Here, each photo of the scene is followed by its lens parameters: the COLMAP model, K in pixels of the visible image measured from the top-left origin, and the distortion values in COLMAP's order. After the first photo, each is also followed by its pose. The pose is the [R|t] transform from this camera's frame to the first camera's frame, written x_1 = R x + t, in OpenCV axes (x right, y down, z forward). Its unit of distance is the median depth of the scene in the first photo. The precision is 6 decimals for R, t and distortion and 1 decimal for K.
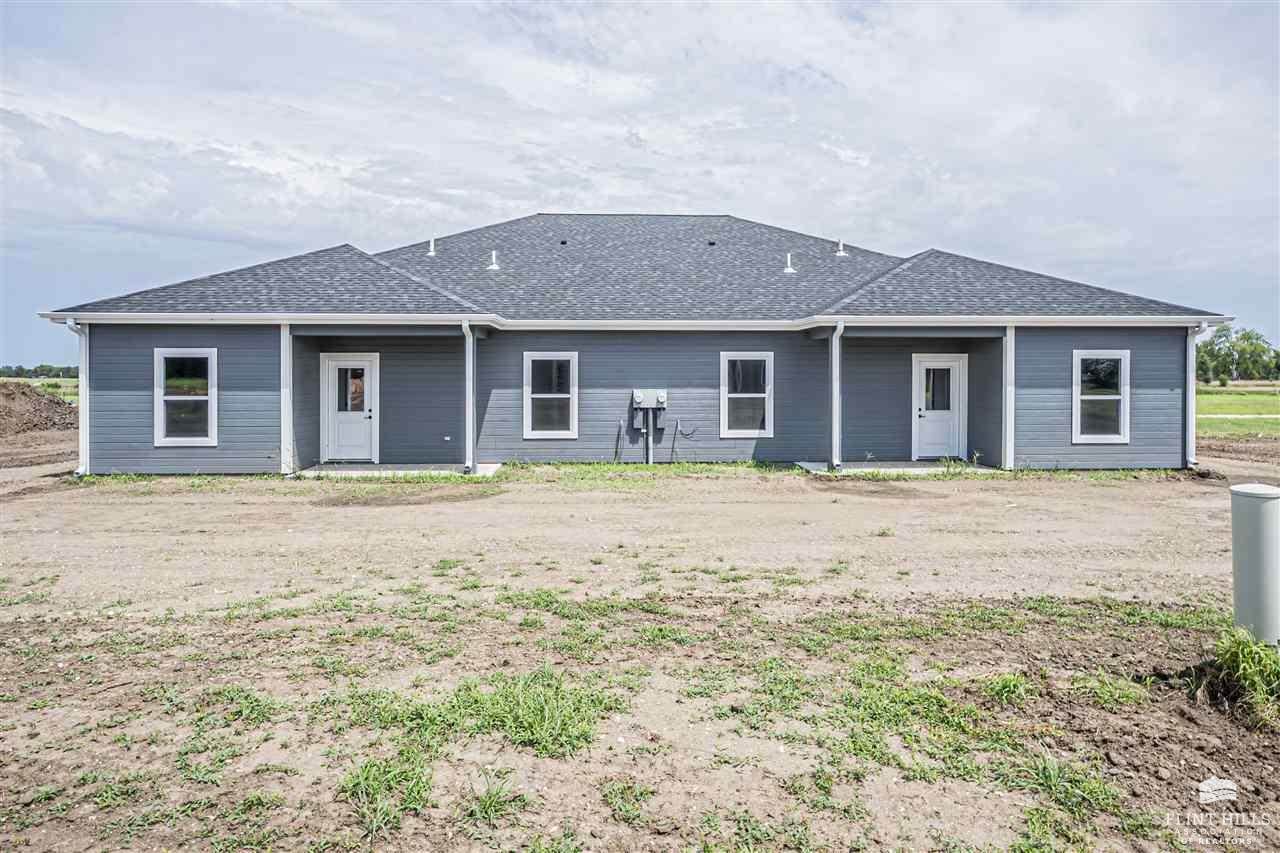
lens RADIAL K [[746.0, 0, 638.1], [0, 746.0, 403.1], [0, 0, 1]] dist [-0.017111, 0.022747]
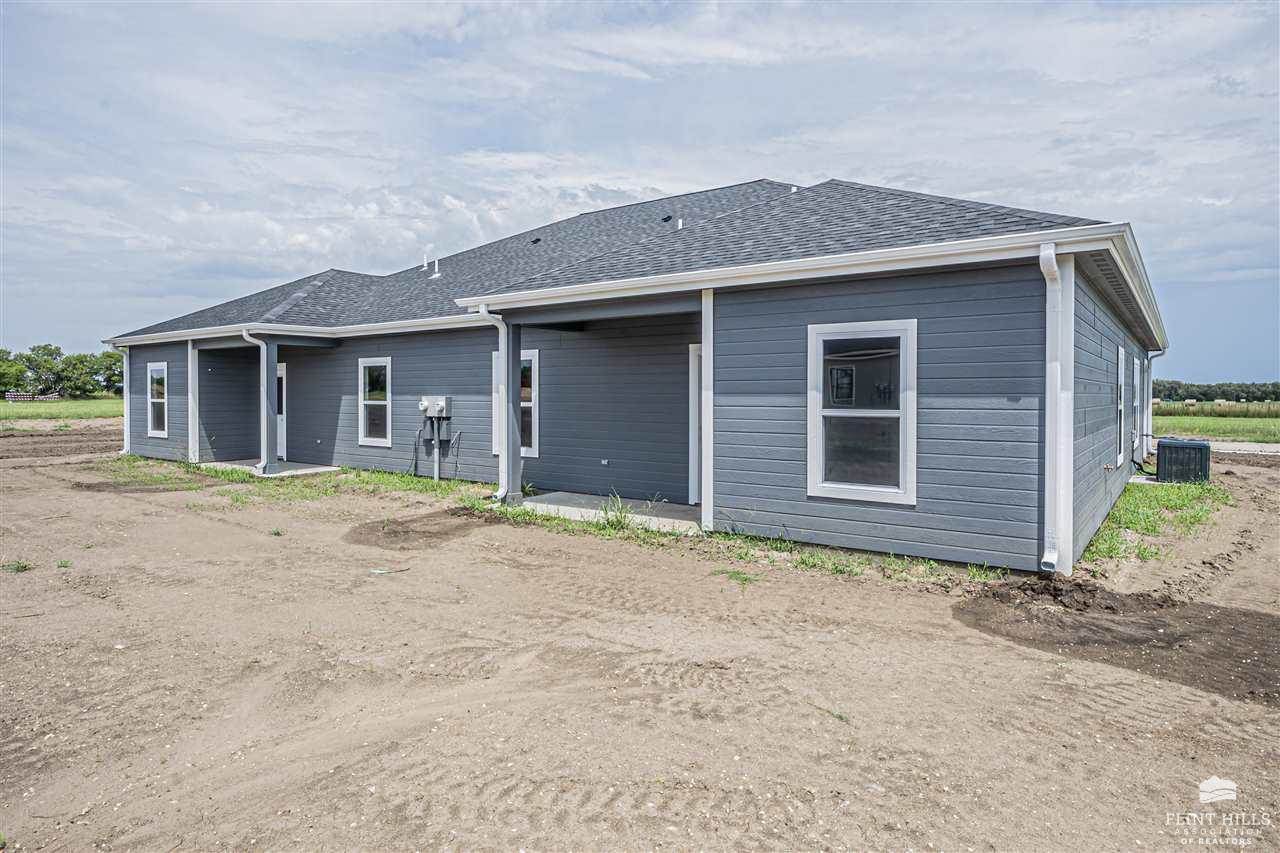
lens RADIAL K [[746.0, 0, 637.5], [0, 746.0, 426.7], [0, 0, 1]] dist [-0.017111, 0.022747]
pose [[0.776246, 0.029146, -0.629756, 0.769204], [-0.022764, 0.999575, 0.018203, -0.003654], [0.630019, 0.000206, 0.776579, 0.459144]]
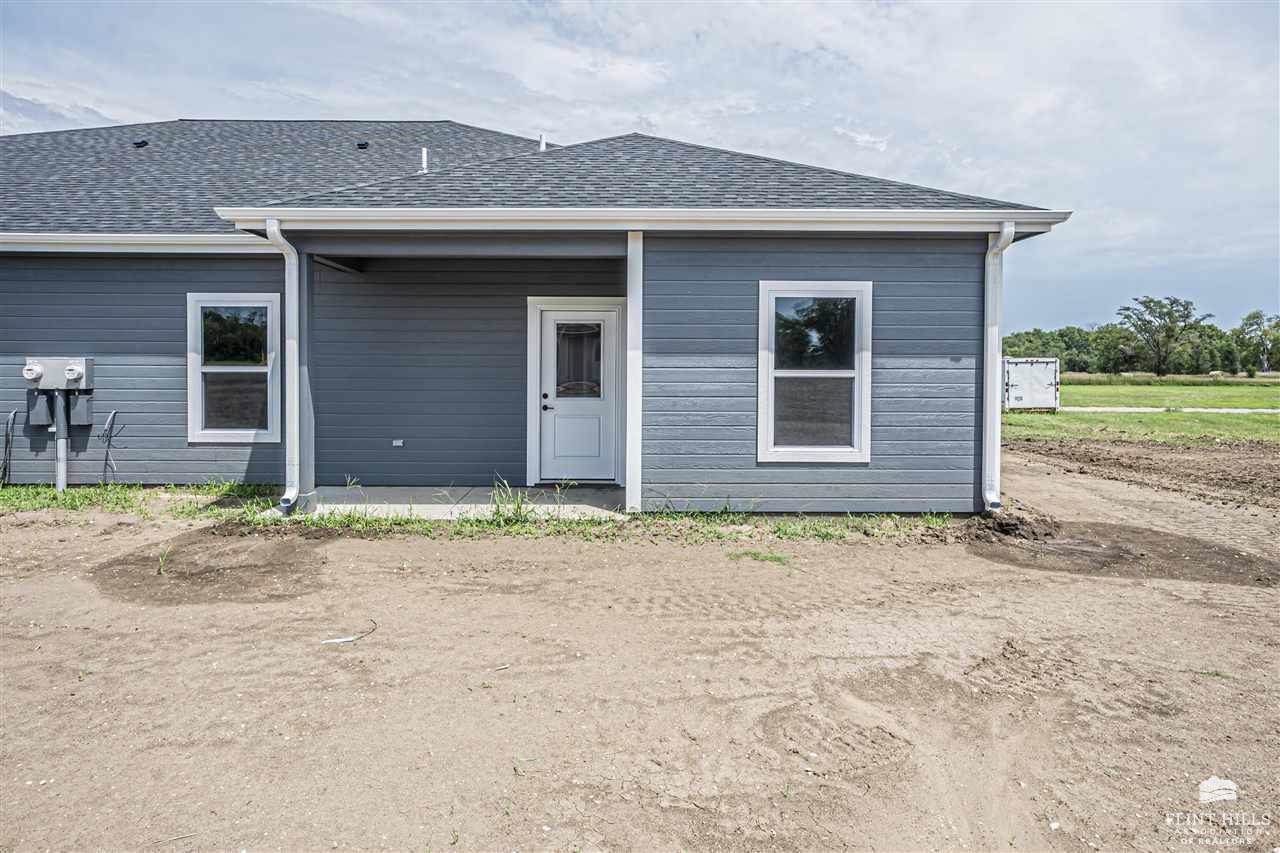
lens RADIAL K [[746.0, 0, 630.2], [0, 746.0, 396.2], [0, 0, 1]] dist [-0.017111, 0.022747]
pose [[0.999294, 0.006405, -0.037023, 0.476689], [-0.006217, 0.999967, 0.005189, 0.005700], [0.037055, -0.004956, 0.999301, 0.445757]]
